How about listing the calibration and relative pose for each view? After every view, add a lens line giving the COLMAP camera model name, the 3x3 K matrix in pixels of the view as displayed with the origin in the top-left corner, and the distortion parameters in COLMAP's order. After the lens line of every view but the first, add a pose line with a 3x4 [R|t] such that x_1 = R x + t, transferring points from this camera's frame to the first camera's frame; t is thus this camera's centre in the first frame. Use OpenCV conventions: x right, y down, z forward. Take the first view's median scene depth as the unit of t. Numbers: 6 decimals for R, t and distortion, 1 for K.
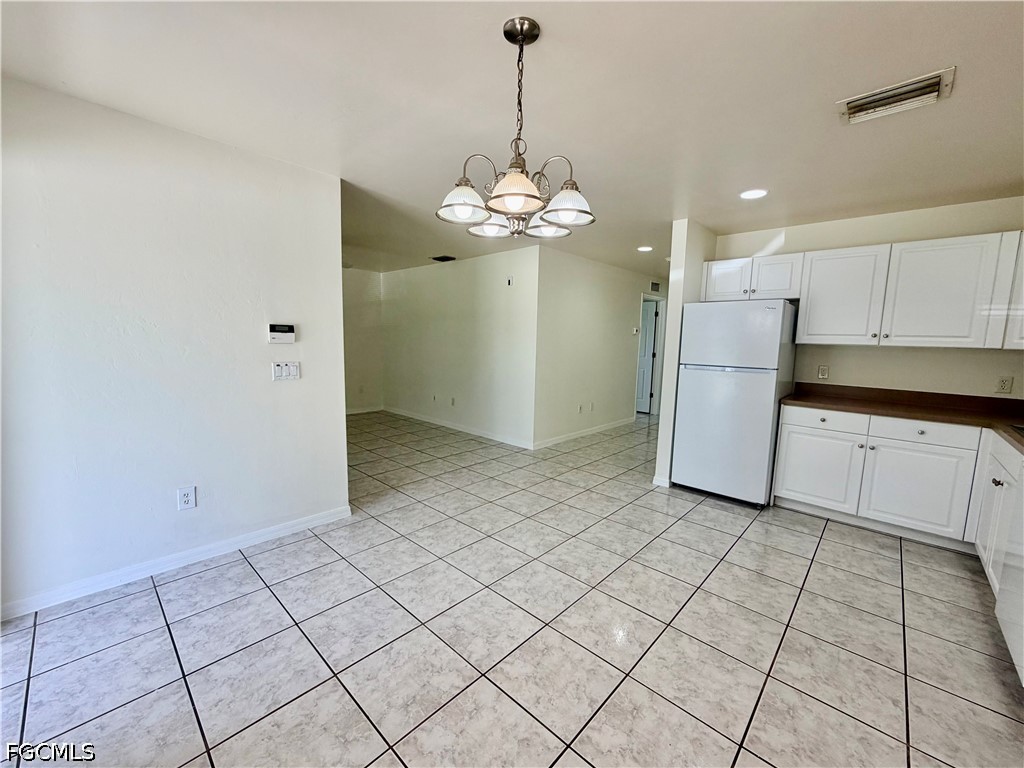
lens RADIAL K [[409.7, 0, 526.6], [0, 409.7, 400.2], [0, 0, 1]] dist [0.005936, -0.000809]
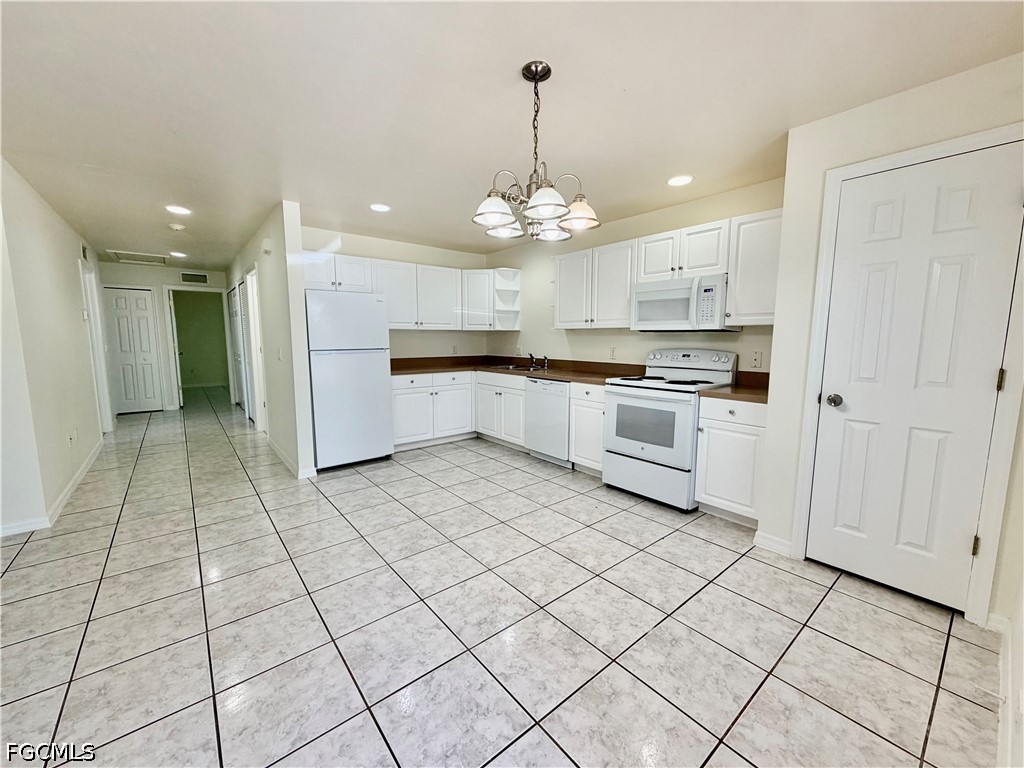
lens RADIAL K [[409.7, 0, 502.0], [0, 409.7, 390.3], [0, 0, 1]] dist [0.005936, -0.000809]
pose [[0.150642, -0.152324, 0.976783, -0.647461], [0.150973, 0.980013, 0.129545, -0.060661], [-0.976992, 0.127953, 0.170628, 0.458454]]
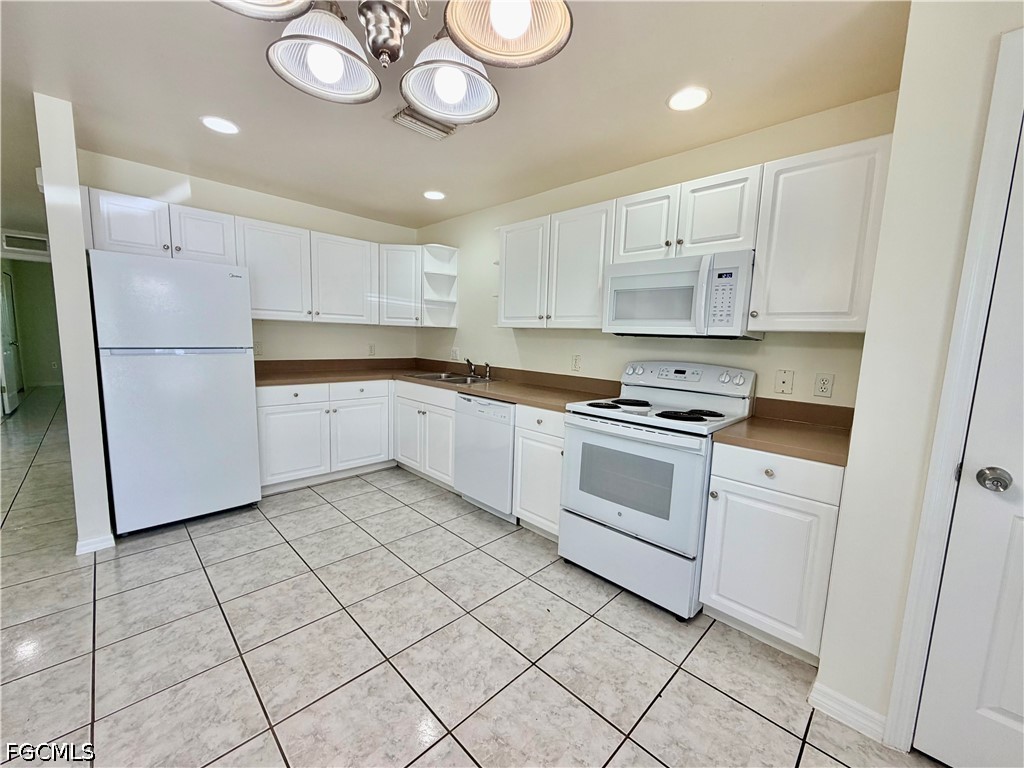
lens RADIAL K [[409.7, 0, 497.2], [0, 409.7, 386.3], [0, 0, 1]] dist [0.005936, -0.000809]
pose [[0.065184, -0.145807, 0.987163, -0.247070], [0.118392, 0.983410, 0.137435, -0.053294], [-0.990825, 0.107914, 0.081365, 0.429189]]
